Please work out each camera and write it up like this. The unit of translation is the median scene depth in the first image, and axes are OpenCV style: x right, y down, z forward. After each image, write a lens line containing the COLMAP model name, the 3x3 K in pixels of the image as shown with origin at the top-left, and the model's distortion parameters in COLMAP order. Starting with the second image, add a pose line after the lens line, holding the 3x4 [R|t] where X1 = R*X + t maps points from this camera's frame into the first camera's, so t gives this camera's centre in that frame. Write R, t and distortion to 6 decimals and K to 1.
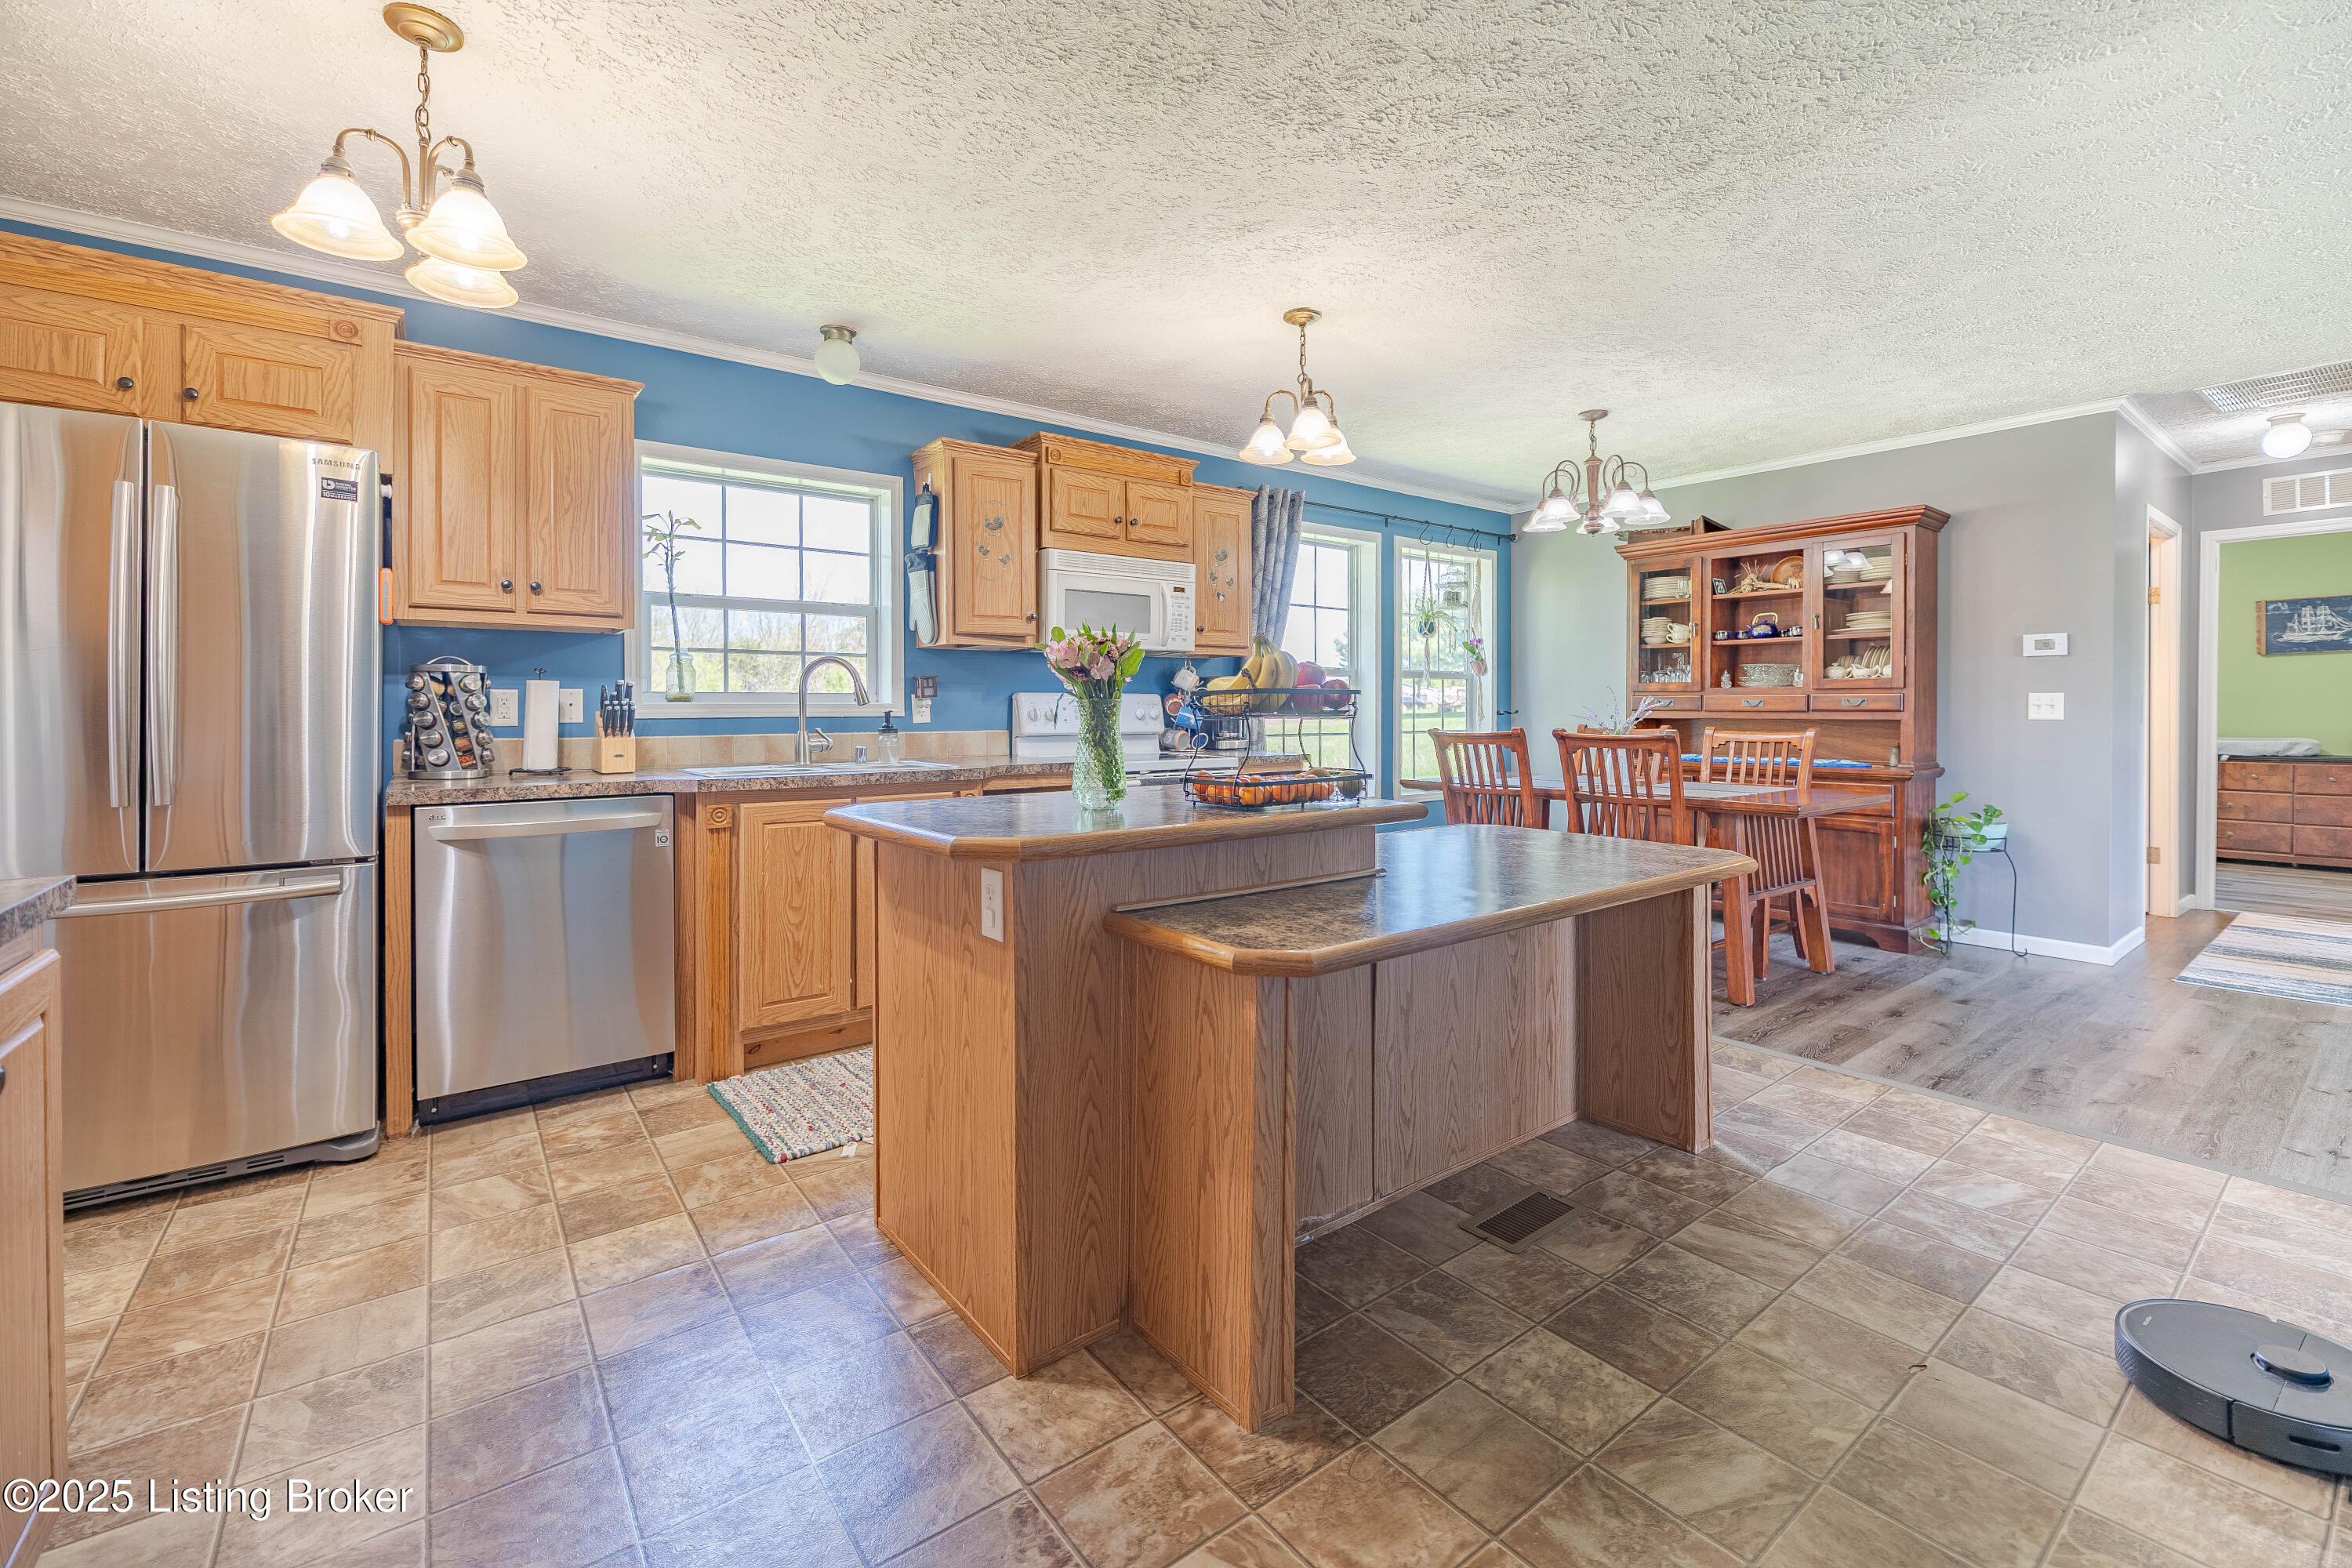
lens RADIAL K [[960.5, 0, 1191.9], [0, 960.5, 718.4], [0, 0, 1]] dist [-0.000027, -0.003074]
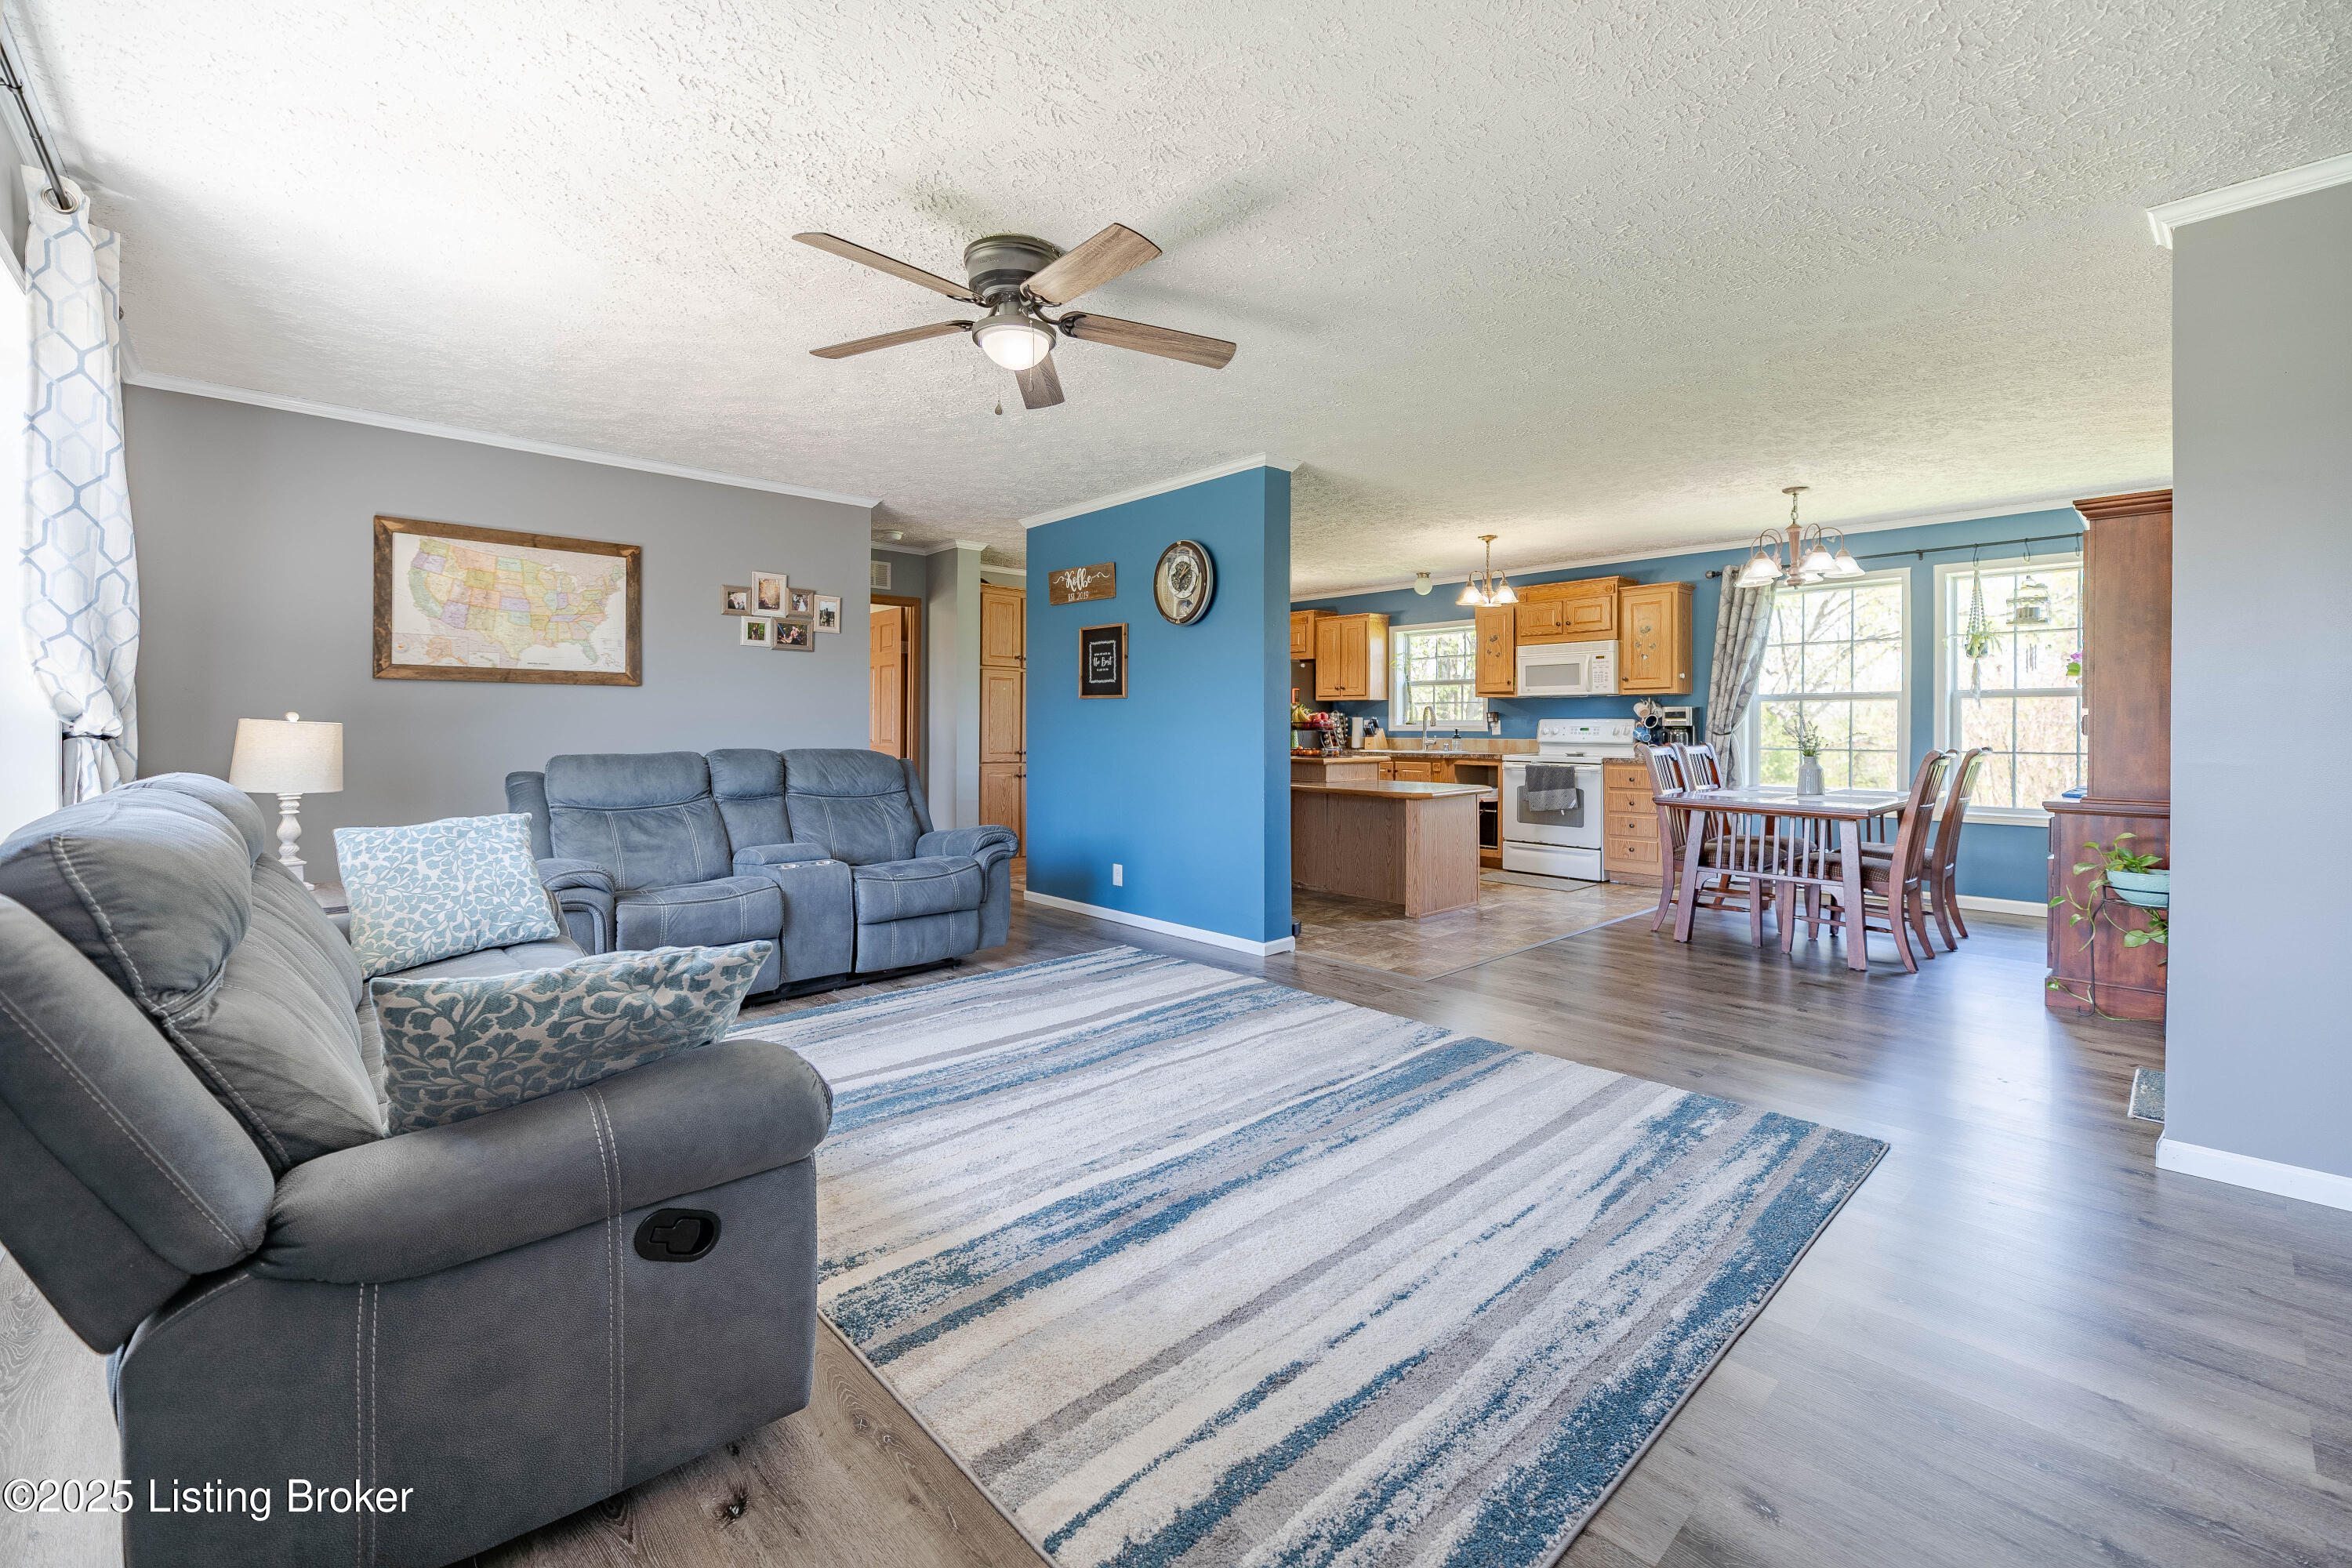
lens RADIAL K [[960.5, 0, 1159.3], [0, 960.5, 742.9], [0, 0, 1]] dist [-0.000027, -0.003074]
pose [[0.088365, 0.023228, -0.995817, 1.988090], [-0.011401, 0.999686, 0.022307, -0.018047], [0.996023, 0.009383, 0.088602, 0.123572]]
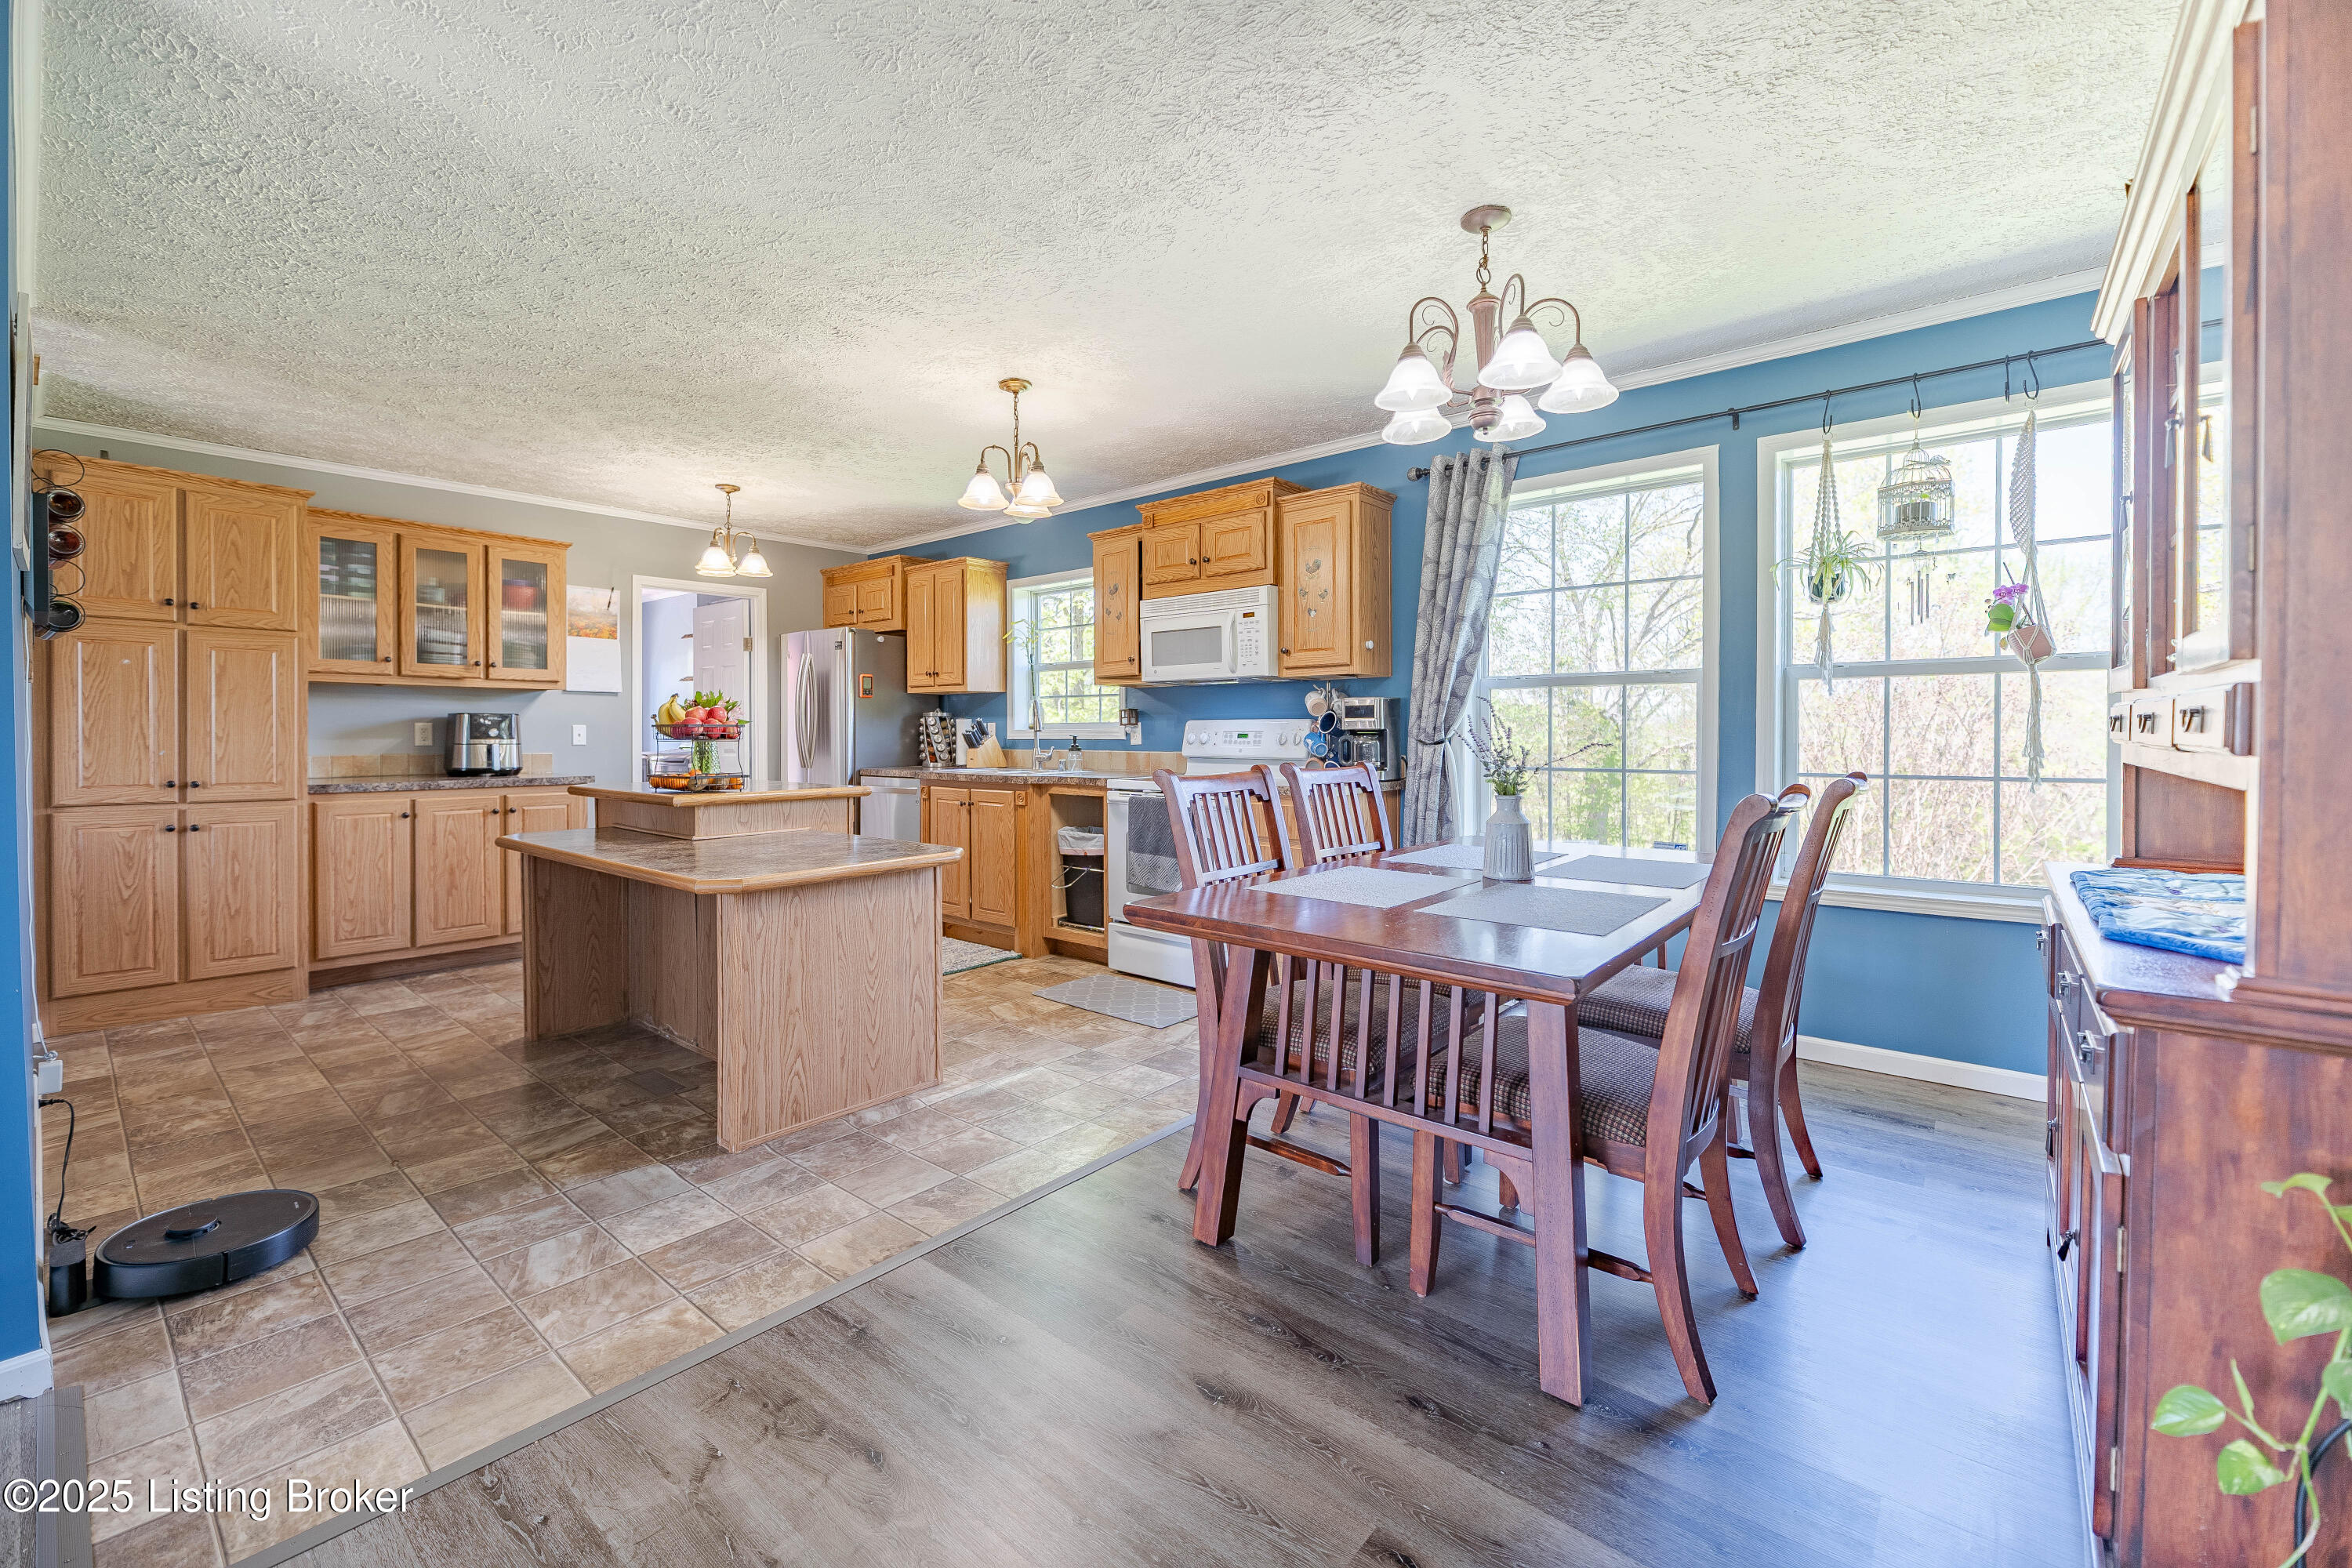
lens RADIAL K [[960.5, 0, 1163.1], [0, 960.5, 747.7], [0, 0, 1]] dist [-0.000027, -0.003074]
pose [[0.218050, 0.017946, -0.975772, 1.192850], [-0.007032, 0.999834, 0.016817, -0.015553], [0.975912, 0.003195, 0.218140, 0.880492]]
